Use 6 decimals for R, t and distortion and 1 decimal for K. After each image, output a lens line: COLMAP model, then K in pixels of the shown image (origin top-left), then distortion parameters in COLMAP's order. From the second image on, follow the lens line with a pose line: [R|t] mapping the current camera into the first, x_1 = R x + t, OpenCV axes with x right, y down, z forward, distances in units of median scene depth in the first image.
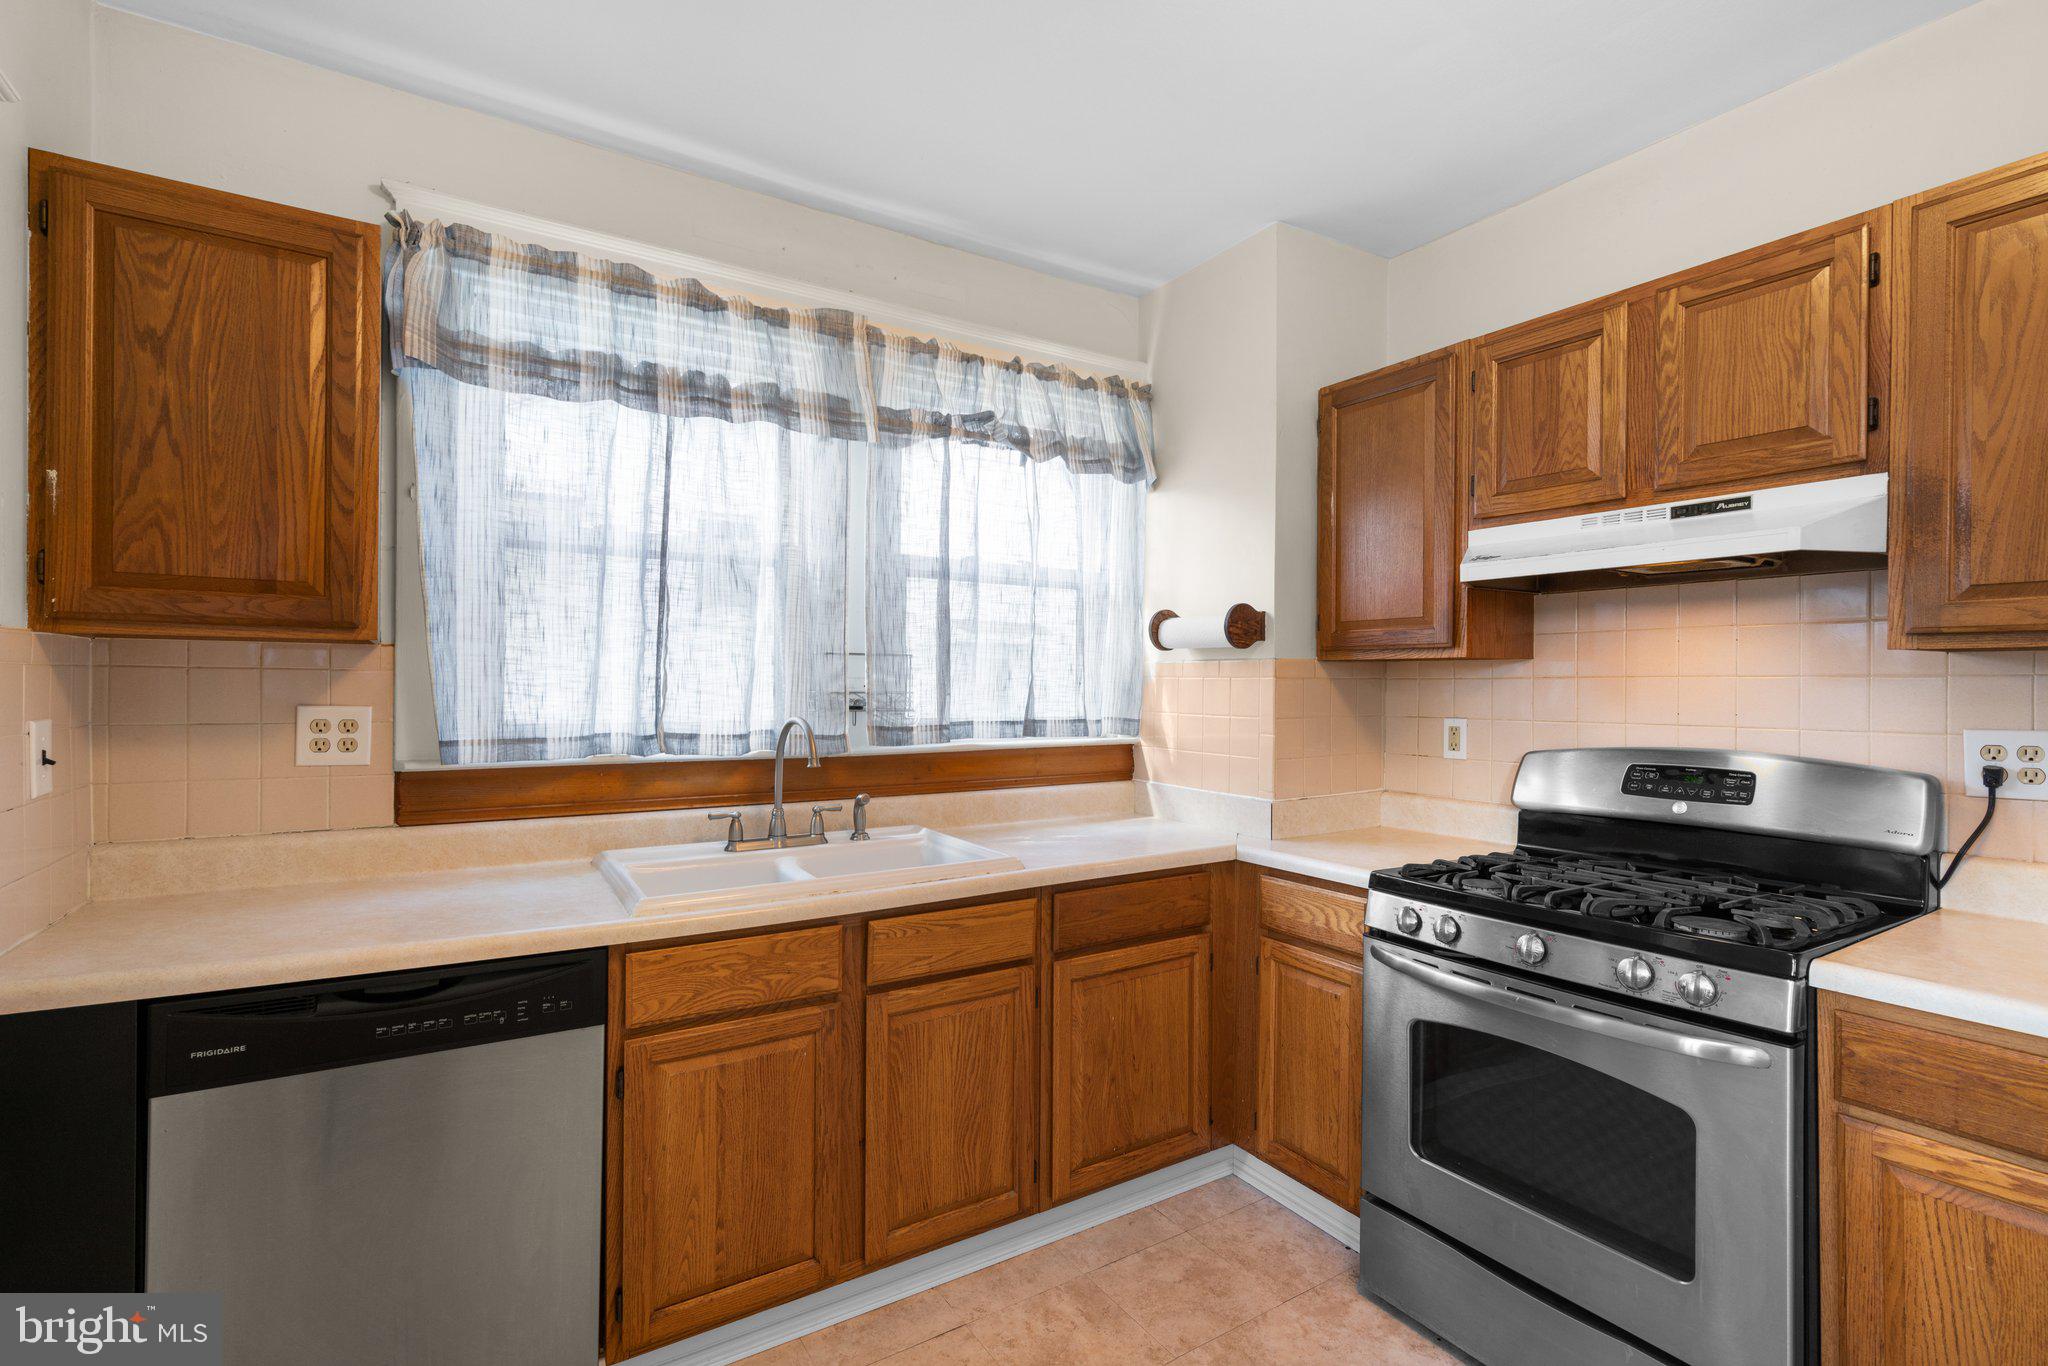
lens RADIAL K [[933.5, 0, 1021.0], [0, 933.5, 690.6], [0, 0, 1]] dist [-0.005452, 0.006785]
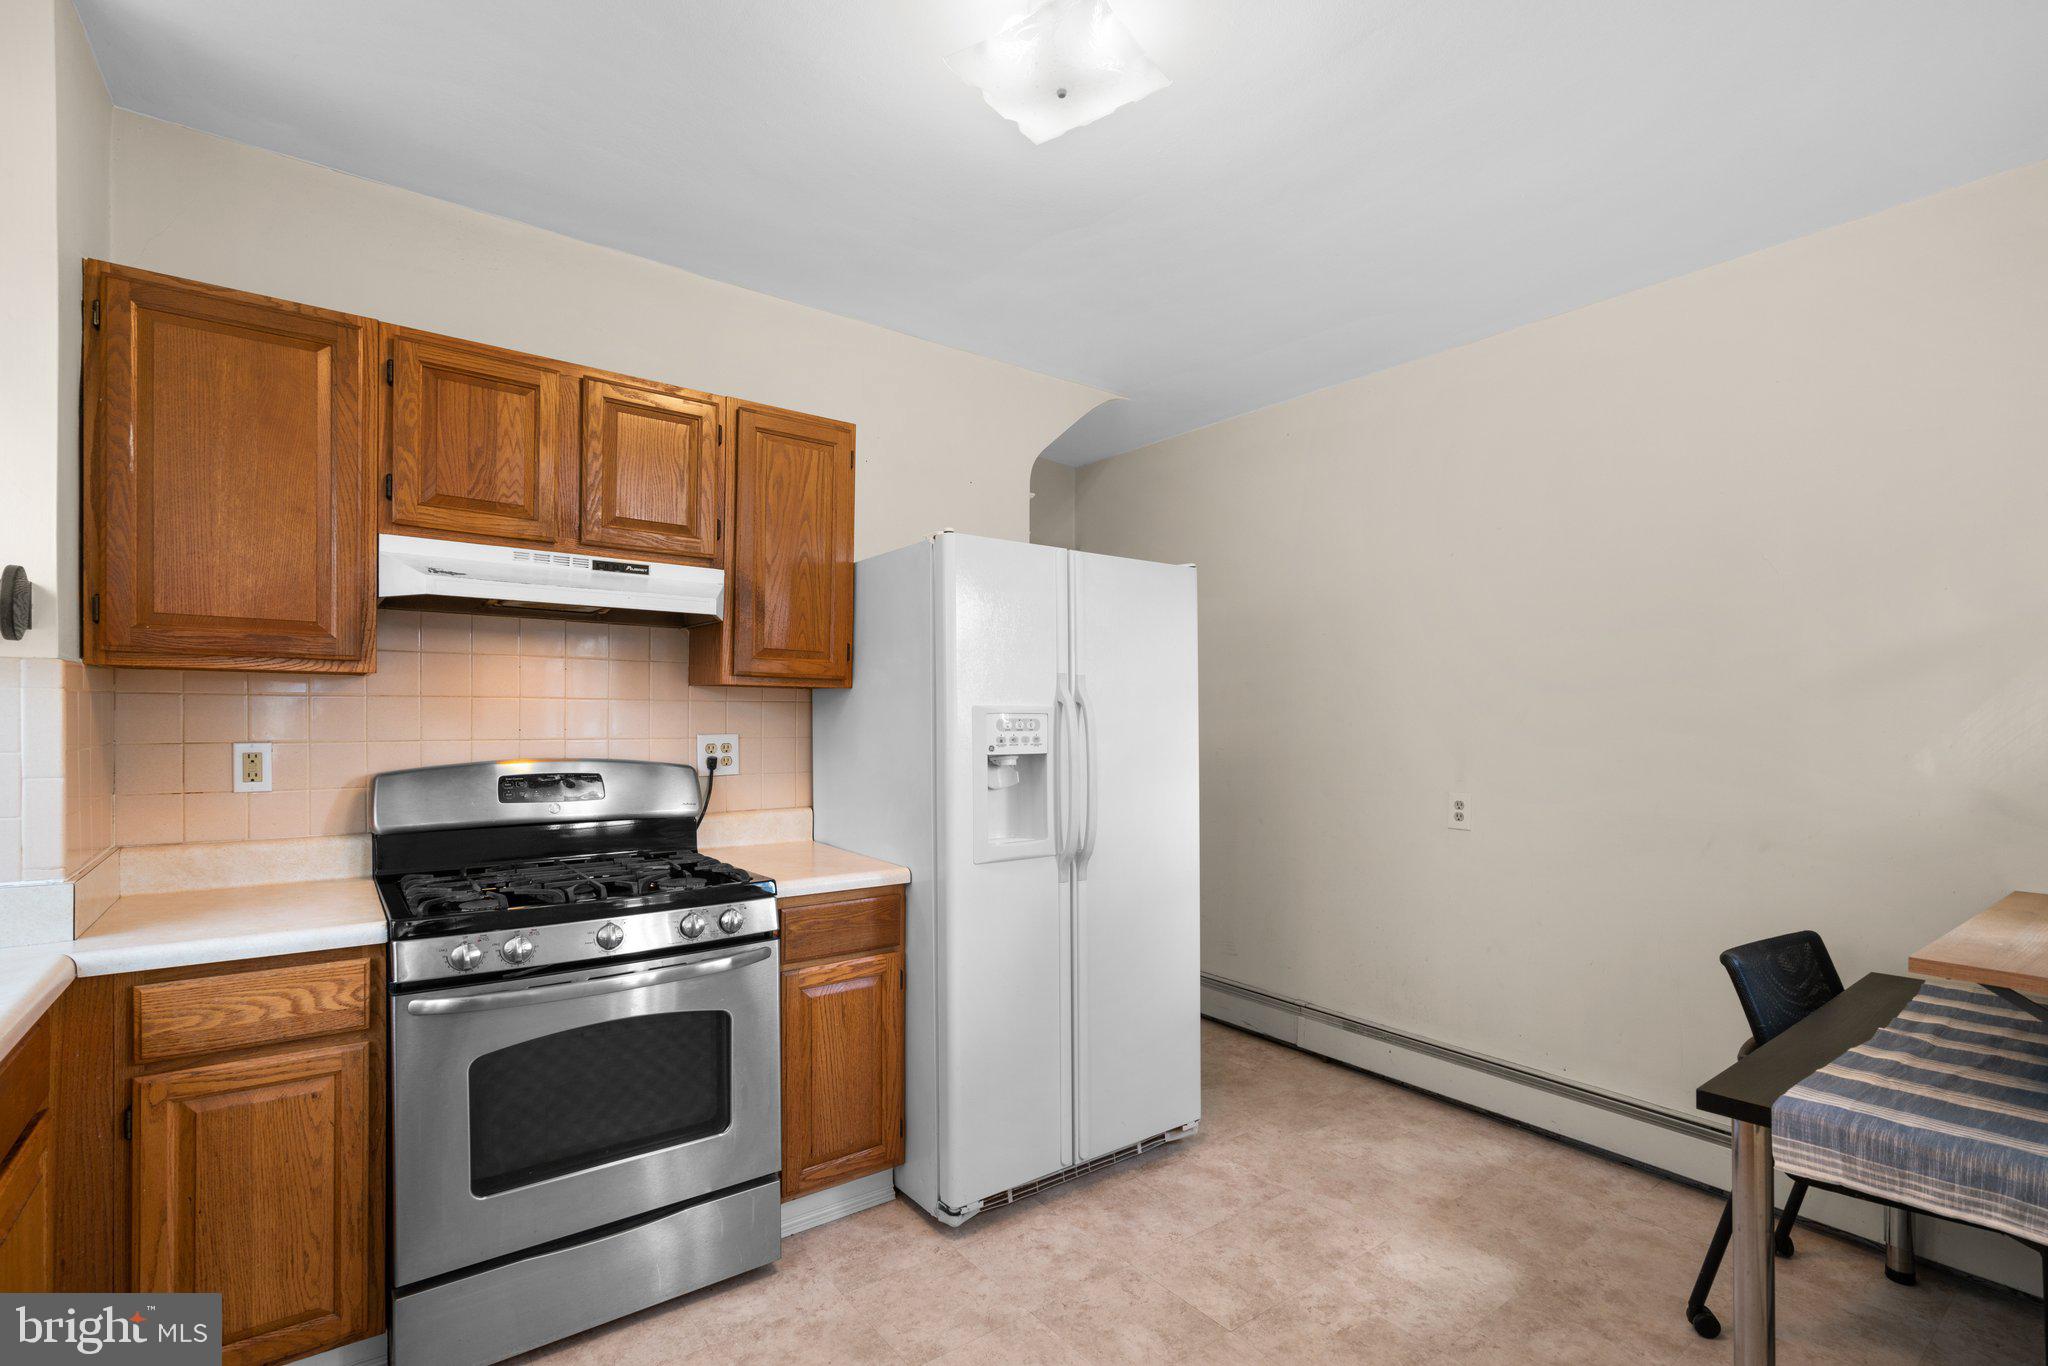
lens RADIAL K [[941.3, 0, 1025.2], [0, 941.3, 727.1], [0, 0, 1]] dist [-0.002029, -0.000013]
pose [[-0.083885, -0.017051, 0.996330, -0.502079], [-0.003270, 0.999853, 0.016836, -0.000227], [-0.996470, -0.001846, -0.083928, 0.464618]]
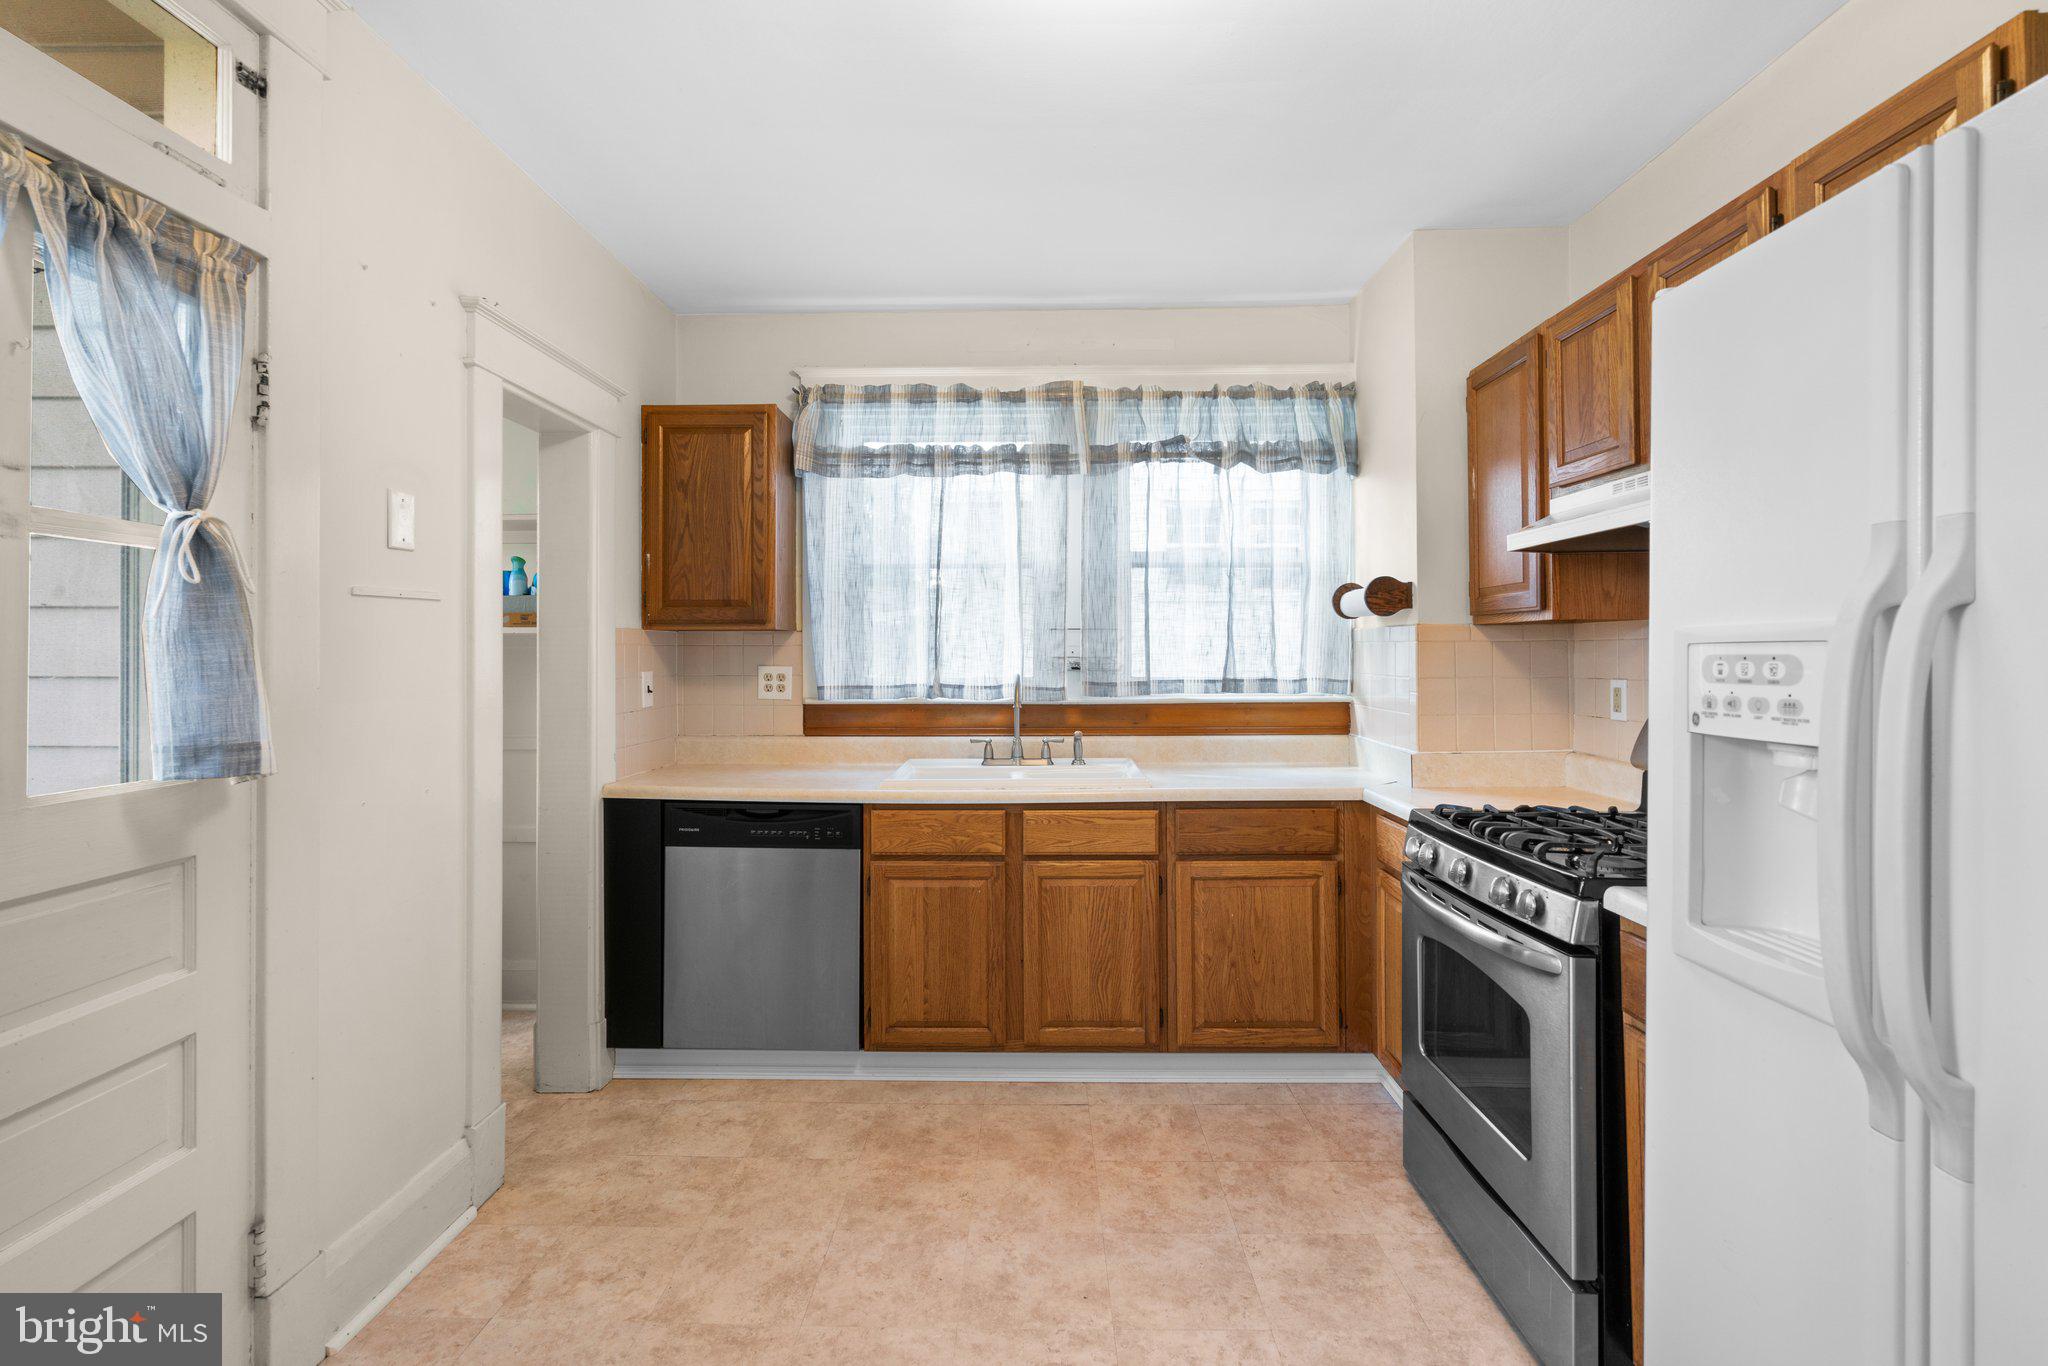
lens RADIAL K [[939.6, 0, 1028.1], [0, 939.6, 653.4], [0, 0, 1]] dist [-0.000320, 0.000279]
pose [[0.839222, -0.009321, -0.543709, 0.576207], [0.004570, 0.999939, -0.010089, 0.011152], [0.543769, 0.005982, 0.839213, -0.218955]]
